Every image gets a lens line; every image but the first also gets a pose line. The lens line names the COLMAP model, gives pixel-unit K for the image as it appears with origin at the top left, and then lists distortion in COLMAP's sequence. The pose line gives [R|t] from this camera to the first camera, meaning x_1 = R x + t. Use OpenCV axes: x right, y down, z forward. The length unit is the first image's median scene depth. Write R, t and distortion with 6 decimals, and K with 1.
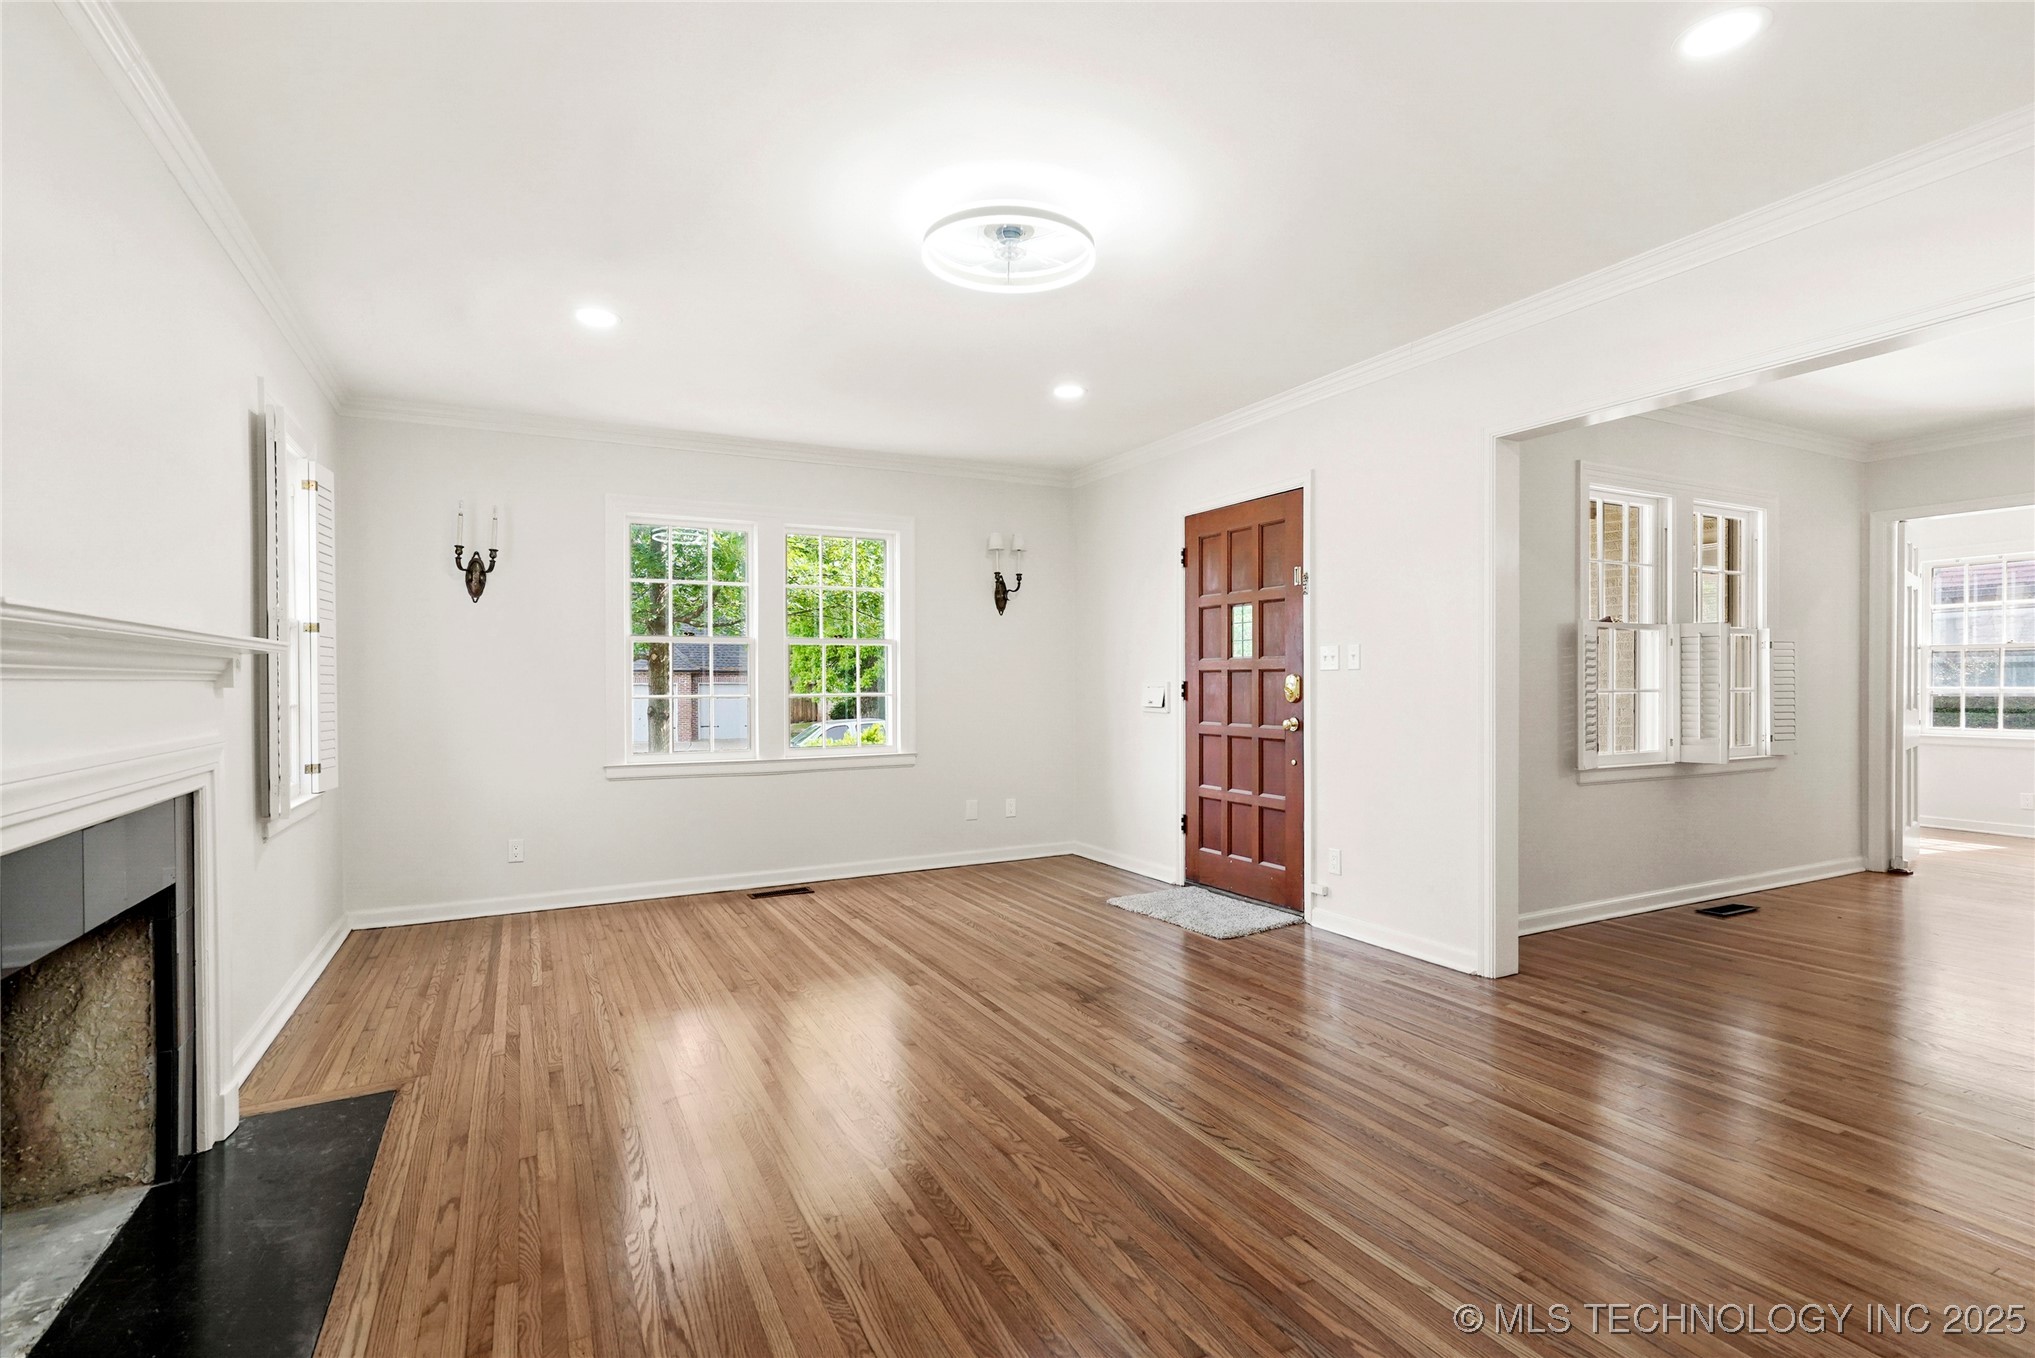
lens RADIAL K [[955.7, 0, 1016.7], [0, 955.7, 693.8], [0, 0, 1]] dist [0.002219, 0.000443]
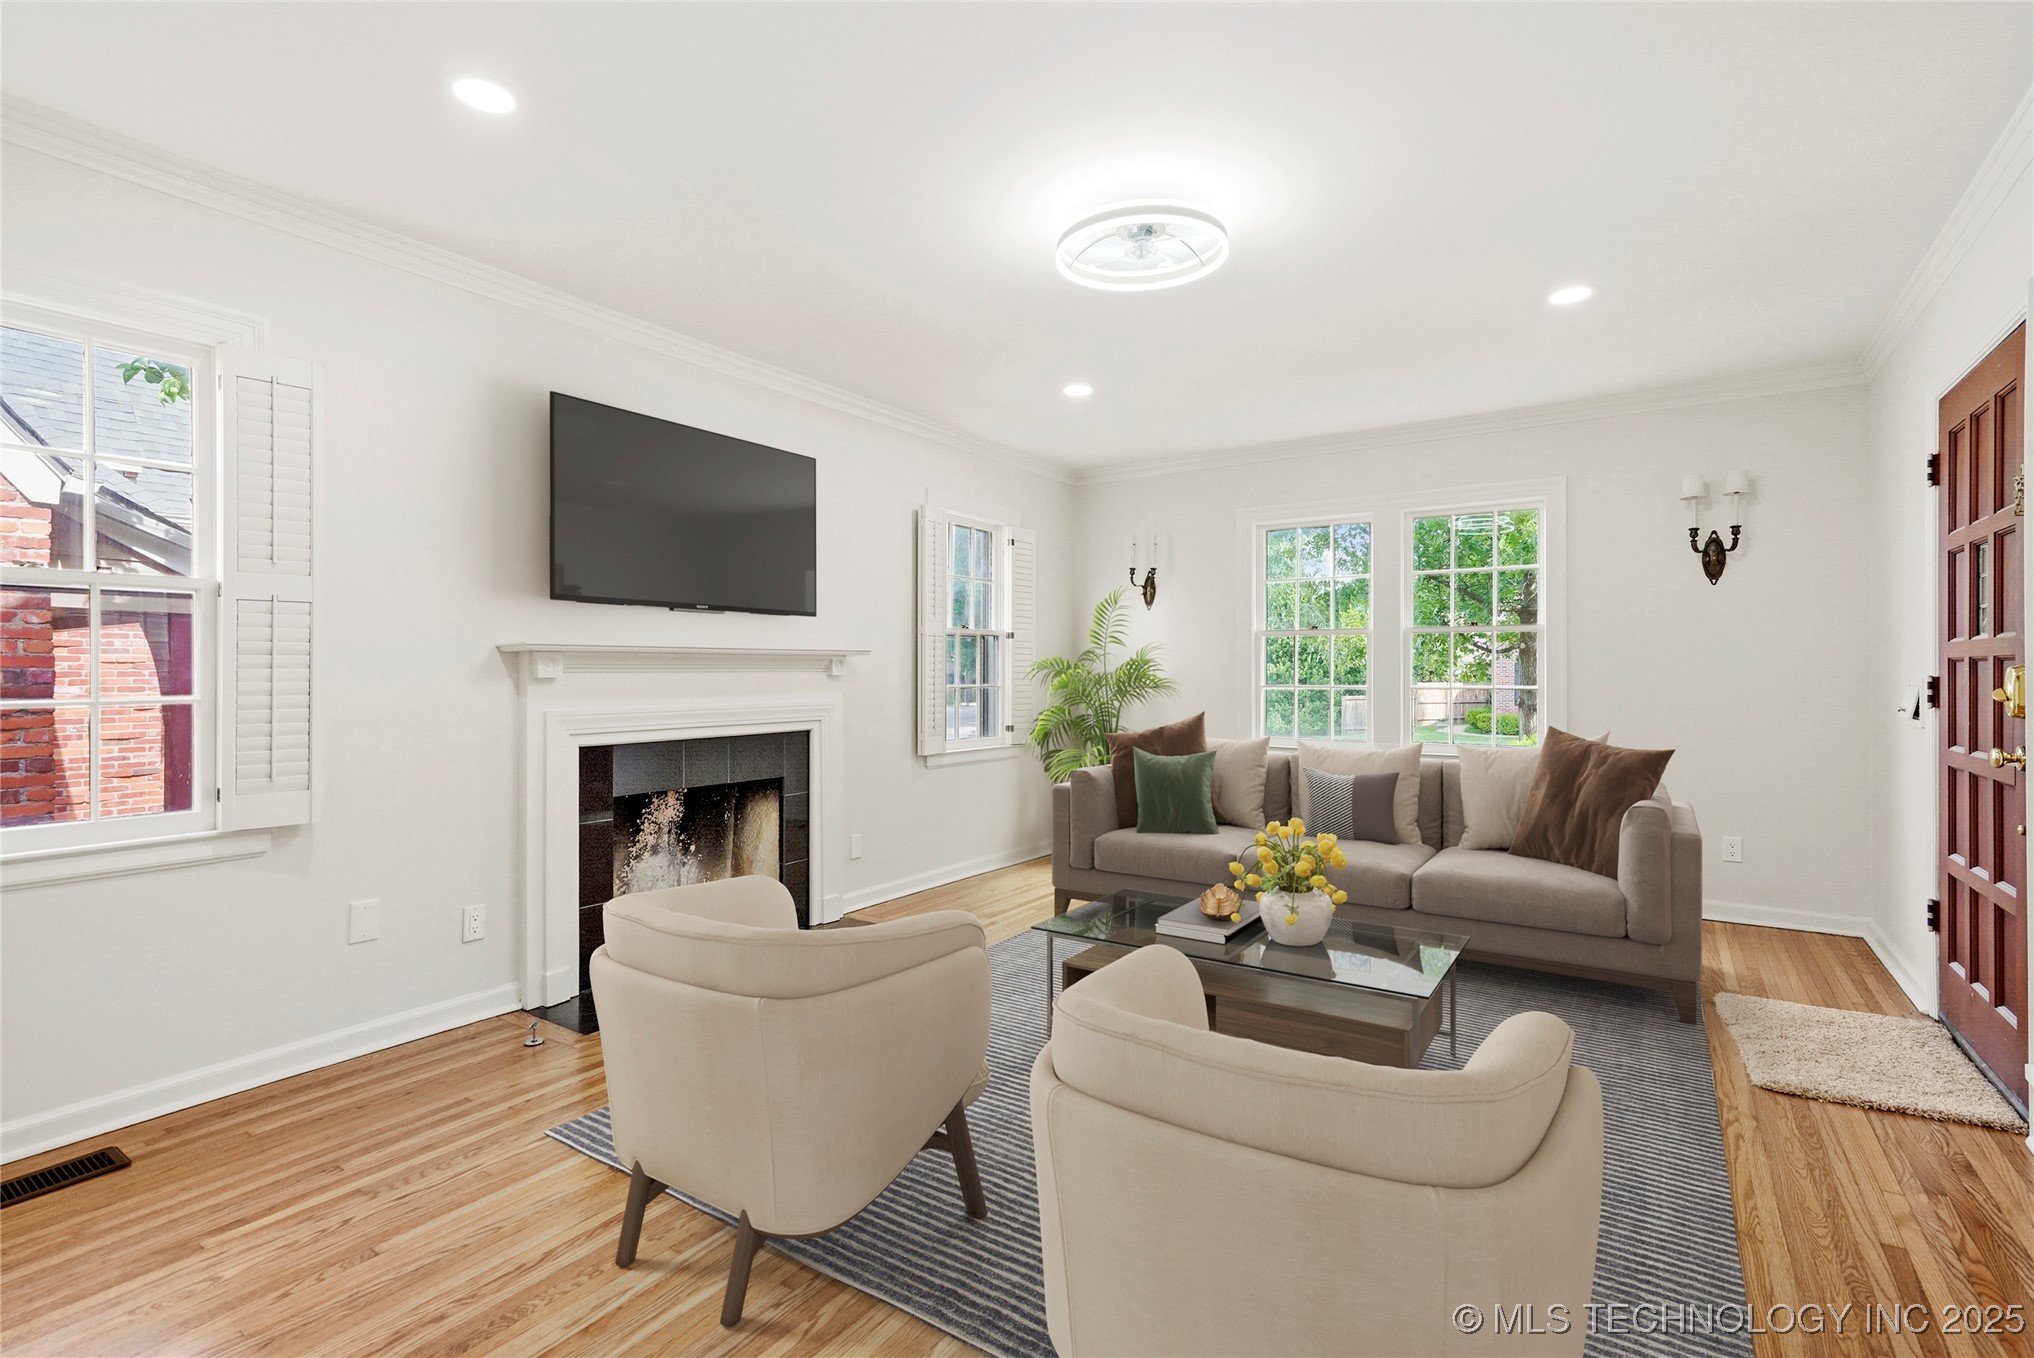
lens RADIAL K [[944.8, 0, 1017.0], [0, 944.8, 679.0], [0, 0, 1]] dist [0.024682, 0.000117]
pose [[0.480578, 0.013335, -0.876850, 0.661522], [-0.014651, 0.999867, 0.007176, -0.012498], [0.876829, 0.009398, 0.480710, 0.324426]]
